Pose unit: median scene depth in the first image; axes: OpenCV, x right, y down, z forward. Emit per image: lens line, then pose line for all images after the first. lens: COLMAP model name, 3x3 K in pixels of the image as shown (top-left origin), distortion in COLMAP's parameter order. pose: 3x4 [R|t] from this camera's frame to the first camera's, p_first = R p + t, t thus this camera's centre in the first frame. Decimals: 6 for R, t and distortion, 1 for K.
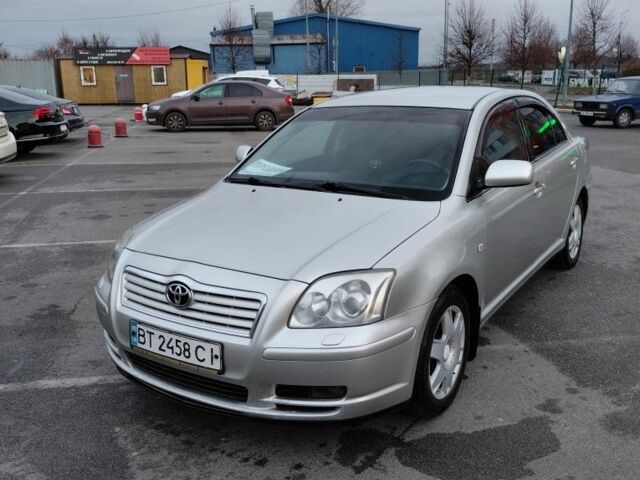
lens RADIAL K [[630.0, 0, 320.0], [0, 630.0, 240.0], [0, 0, 1]] dist [0.109238, -0.240961]
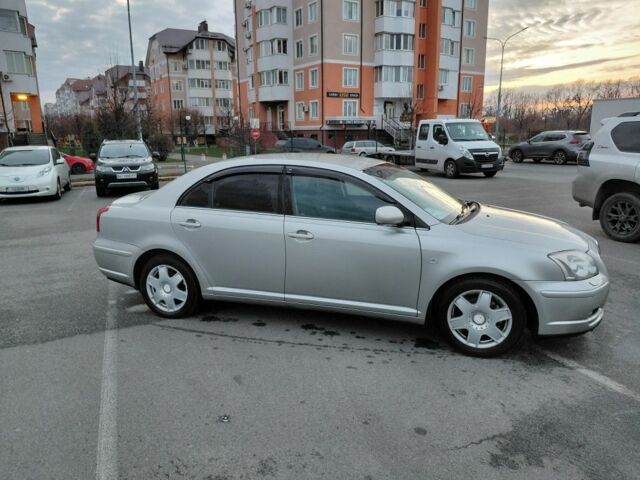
lens RADIAL K [[476.2, 0, 320.0], [0, 476.2, 240.0], [0, 0, 1]] dist [0.045992, -0.066741]
pose [[-0.233625, -0.199429, 0.951655, -1.141335], [0.260529, 0.930113, 0.258873, -0.435797], [-0.936773, 0.308413, -0.165341, 1.635072]]
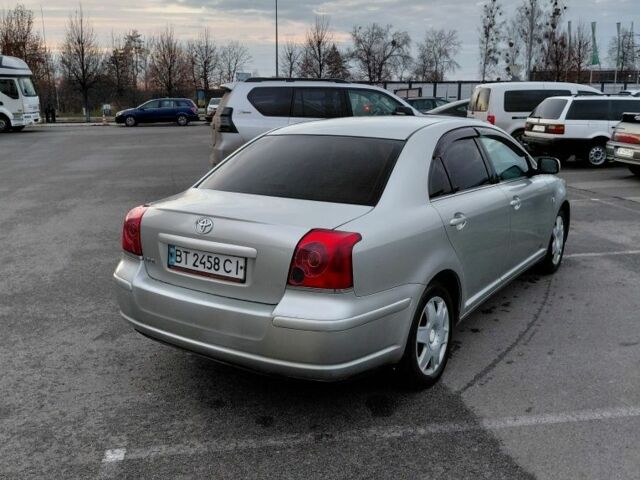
lens RADIAL K [[630.0, 0, 320.0], [0, 630.0, 240.0], [0, 0, 1]] dist [0.109238, -0.240961]
pose [[-0.999603, 0.015433, 0.023561, 0.363495], [0.024558, 0.887165, 0.460798, -0.731002], [-0.013791, 0.461194, -0.887192, 2.749786]]
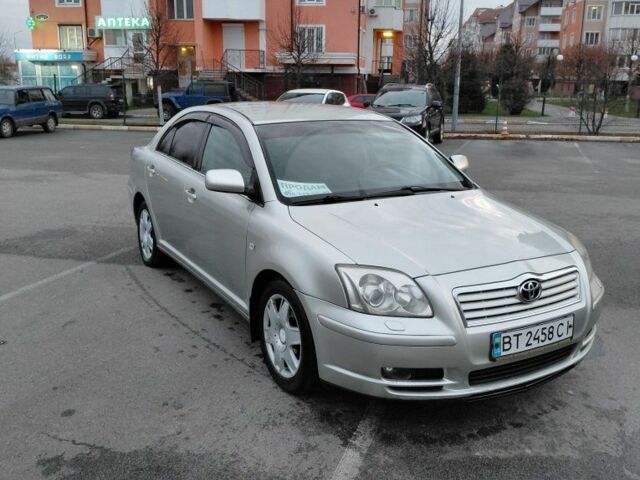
lens RADIAL K [[630.0, 0, 320.0], [0, 630.0, 240.0], [0, 0, 1]] dist [0.109238, -0.240961]
pose [[0.461689, -0.203737, 0.863328, -1.069949], [0.208662, 0.970899, 0.117535, -0.165118], [-0.862150, 0.125880, 0.490766, 0.611639]]
